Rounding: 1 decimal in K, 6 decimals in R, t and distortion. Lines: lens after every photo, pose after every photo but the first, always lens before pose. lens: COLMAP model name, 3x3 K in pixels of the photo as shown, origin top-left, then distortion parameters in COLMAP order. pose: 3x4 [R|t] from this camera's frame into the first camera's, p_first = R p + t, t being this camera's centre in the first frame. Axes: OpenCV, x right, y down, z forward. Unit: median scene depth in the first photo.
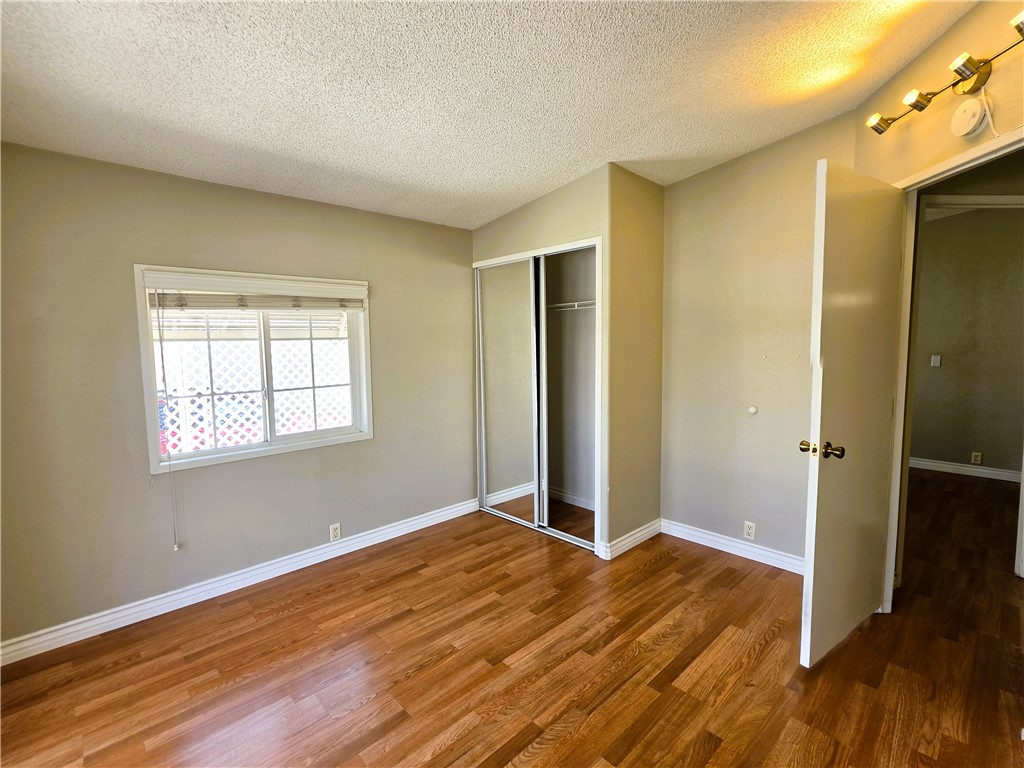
lens RADIAL K [[465.8, 0, 512.1], [0, 465.8, 384.1], [0, 0, 1]] dist [-0.000432, 0.000343]
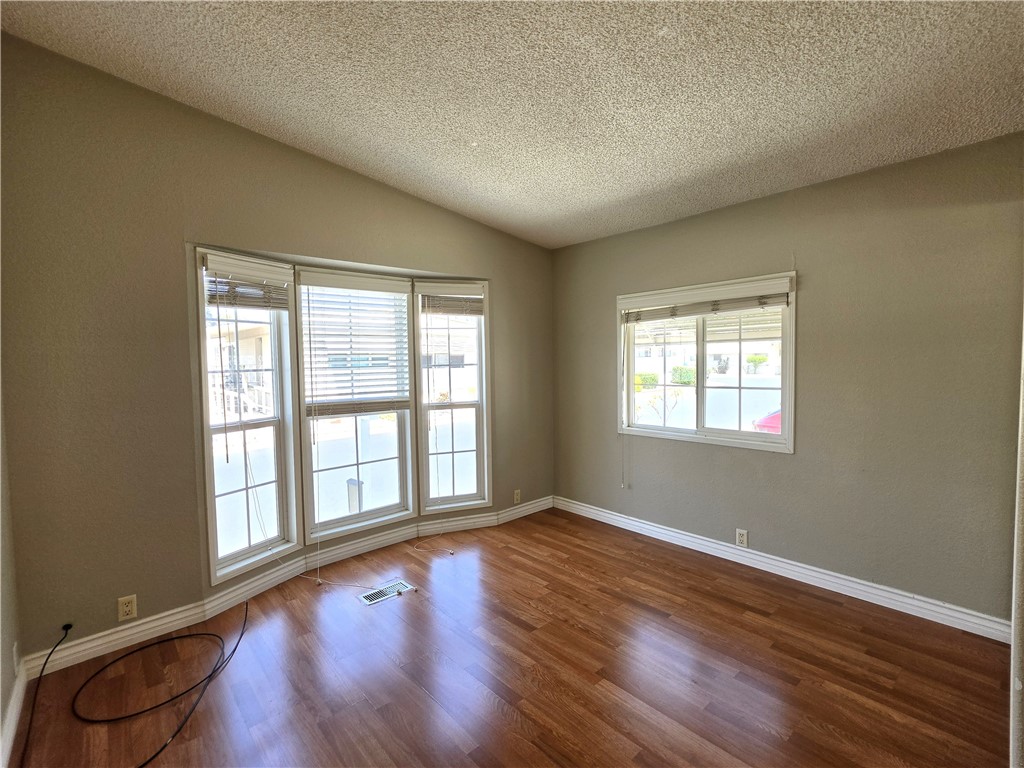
lens RADIAL K [[465.8, 0, 507.8], [0, 465.8, 386.0], [0, 0, 1]] dist [-0.000432, 0.000343]
pose [[-0.016586, 0.074392, -0.997091, 0.644898], [-0.069148, 0.994755, 0.075368, -0.041674], [0.997469, 0.070197, -0.011355, 0.563340]]
